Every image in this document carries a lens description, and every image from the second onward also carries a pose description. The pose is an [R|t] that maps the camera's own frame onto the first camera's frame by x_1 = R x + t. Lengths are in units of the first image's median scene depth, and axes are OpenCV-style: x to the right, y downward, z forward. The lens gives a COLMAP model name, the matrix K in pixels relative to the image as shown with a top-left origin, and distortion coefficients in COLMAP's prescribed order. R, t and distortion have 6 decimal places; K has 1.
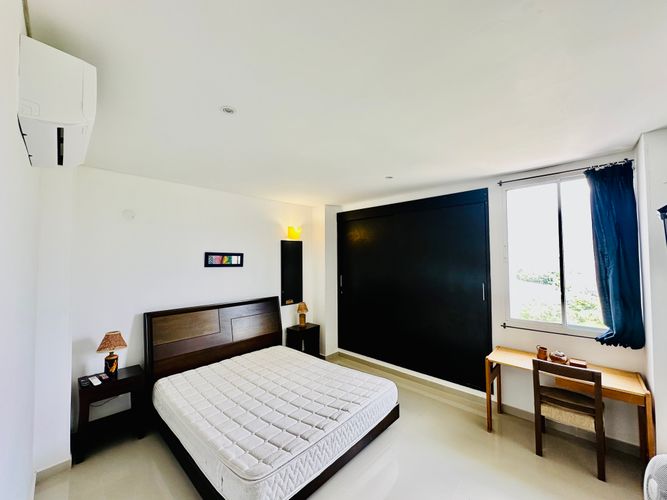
lens RADIAL K [[252.8, 0, 359.6], [0, 252.8, 250.3], [0, 0, 1]] dist [-0.001814, -0.000289]
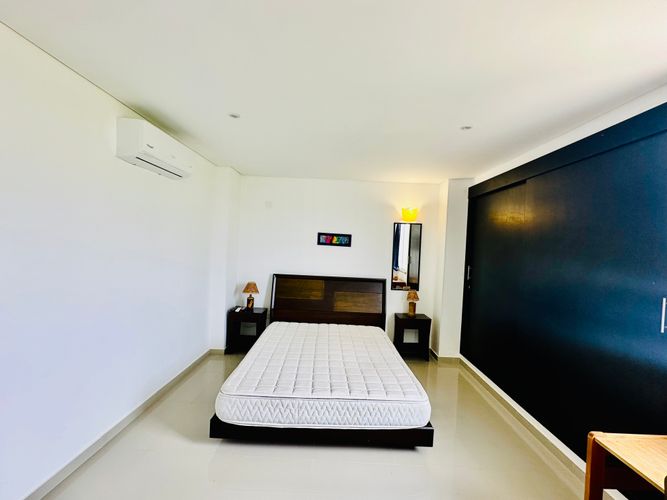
lens RADIAL K [[266.1, 0, 333.5], [0, 266.1, 250.0], [0, 0, 1]] dist [-0.002364, -0.000306]
pose [[0.689842, 0.055130, -0.721858, 0.322889], [-0.024057, 0.998291, 0.053252, 0.018943], [0.723560, -0.019370, 0.689989, 0.153113]]
